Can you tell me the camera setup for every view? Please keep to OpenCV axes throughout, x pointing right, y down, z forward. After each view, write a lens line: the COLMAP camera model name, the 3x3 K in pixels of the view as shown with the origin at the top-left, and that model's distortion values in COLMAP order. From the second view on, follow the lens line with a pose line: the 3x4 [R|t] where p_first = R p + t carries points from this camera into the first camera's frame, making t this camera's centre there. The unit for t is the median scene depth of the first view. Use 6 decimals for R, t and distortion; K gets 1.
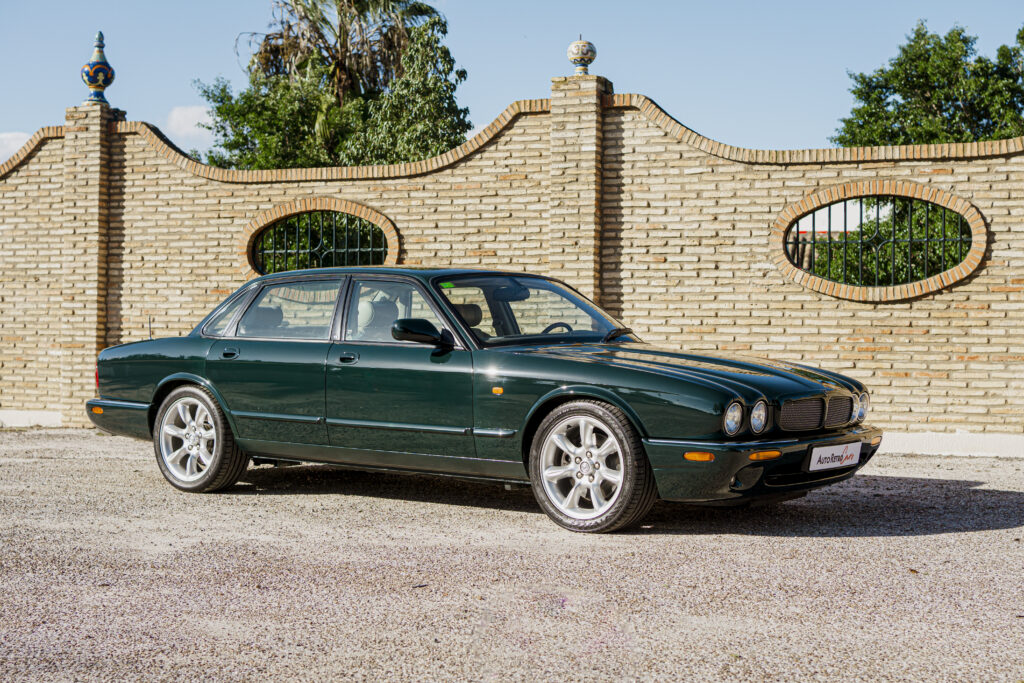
lens RADIAL K [[1570.0, 0, 511.4], [0, 1570.0, 339.0], [0, 0, 1]] dist [0.015324, 0.000000]
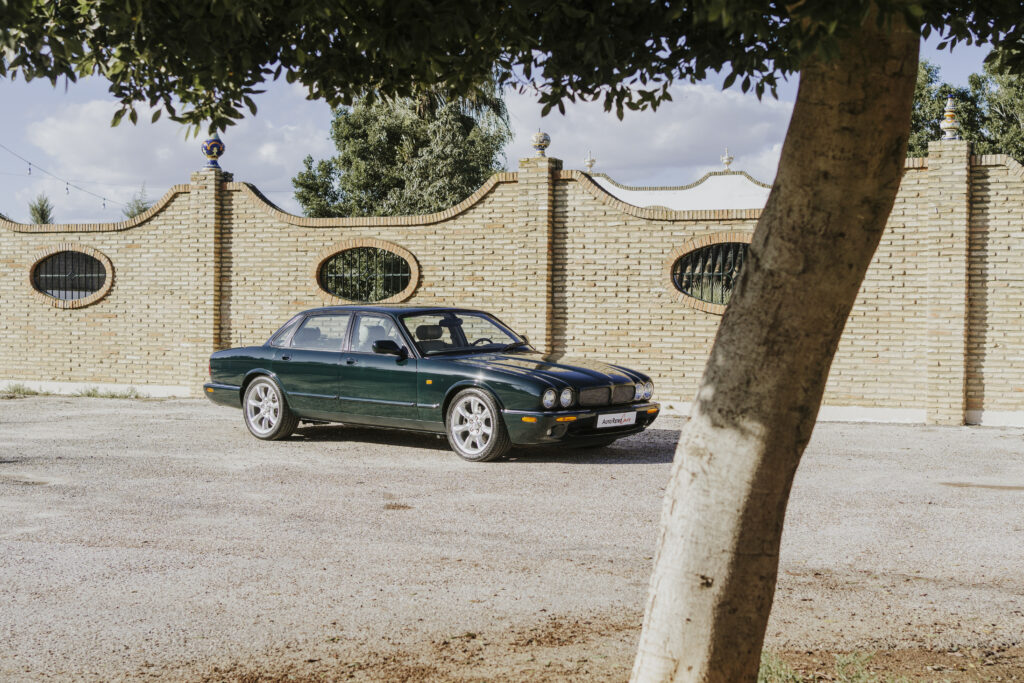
lens RADIAL K [[1570.0, 0, 512.9], [0, 1570.0, 342.5], [0, 0, 1]] dist [0.015324, 0.000000]
pose [[0.996941, -0.000652, -0.078154, 0.134694], [0.002667, 0.999666, 0.025686, -0.034200], [0.078111, -0.025816, 0.996610, -0.454602]]
